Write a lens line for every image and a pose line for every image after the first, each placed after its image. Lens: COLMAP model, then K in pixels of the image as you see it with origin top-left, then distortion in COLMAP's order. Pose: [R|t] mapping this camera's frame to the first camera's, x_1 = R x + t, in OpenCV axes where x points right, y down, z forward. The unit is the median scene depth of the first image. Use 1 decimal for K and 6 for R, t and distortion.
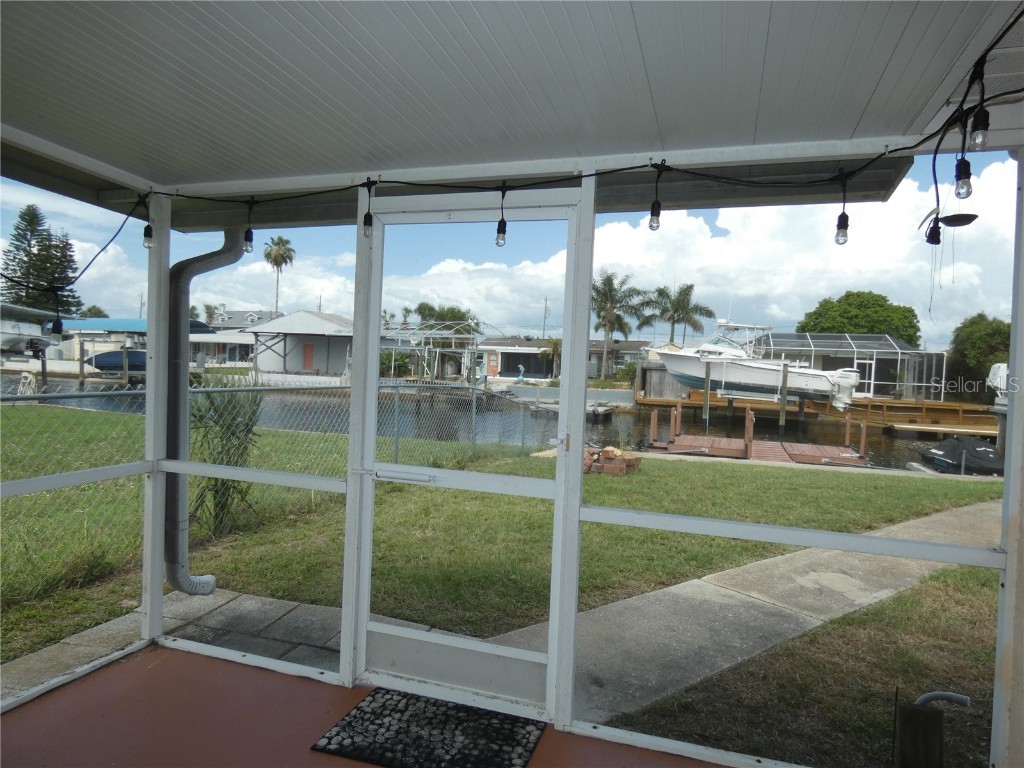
lens RADIAL K [[614.2, 0, 512.0], [0, 614.2, 384.0], [0, 0, 1]] dist [0.013744, -0.000610]
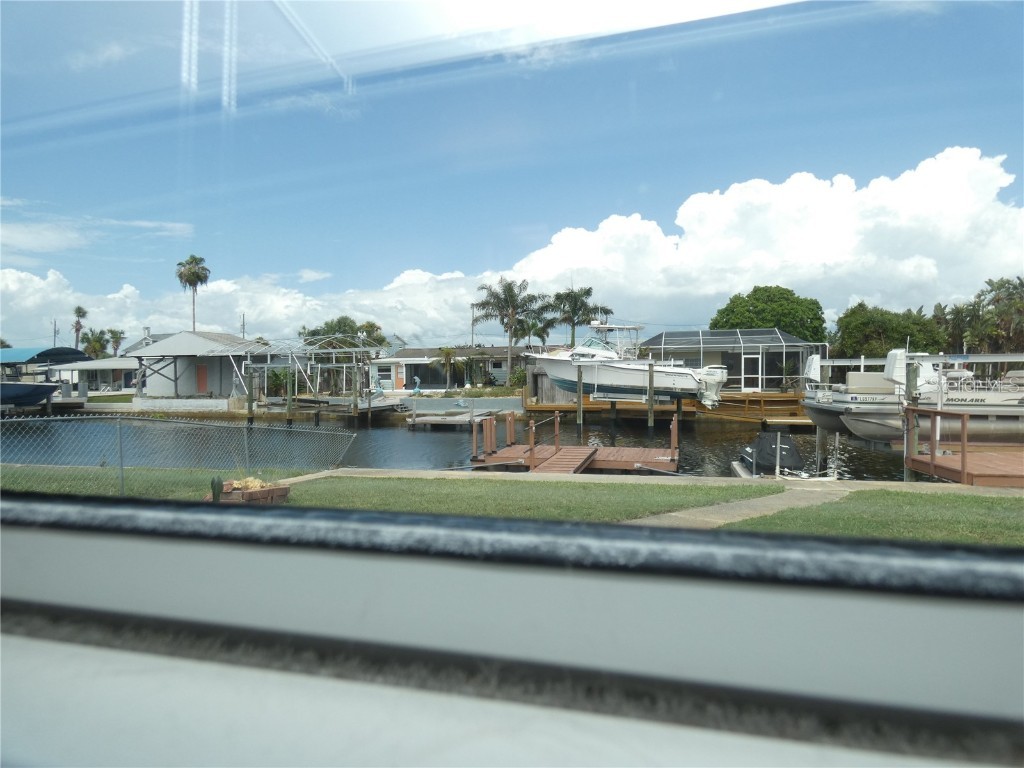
lens RADIAL K [[614.2, 0, 512.0], [0, 614.2, 384.0], [0, 0, 1]] dist [0.013744, -0.000610]
pose [[0.997166, -0.051956, 0.054413, 0.129347], [0.052646, 0.998549, -0.011330, -0.000588], [-0.053746, 0.014162, 0.998454, 0.027172]]
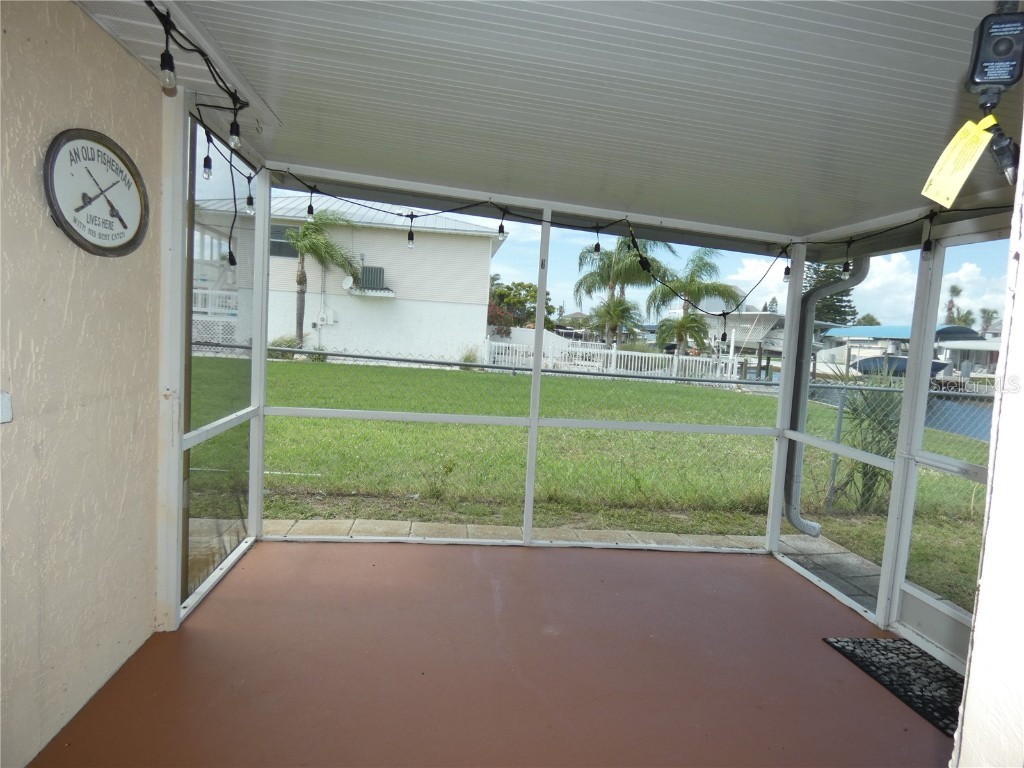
lens RADIAL K [[607.9, 0, 512.0], [0, 607.9, 384.0], [0, 0, 1]] dist [-0.001030, -0.002103]
pose [[0.429477, 0.064844, -0.900747, 0.035455], [-0.073092, 0.996642, 0.036897, 0.001150], [0.900115, 0.049990, 0.432774, -0.015555]]
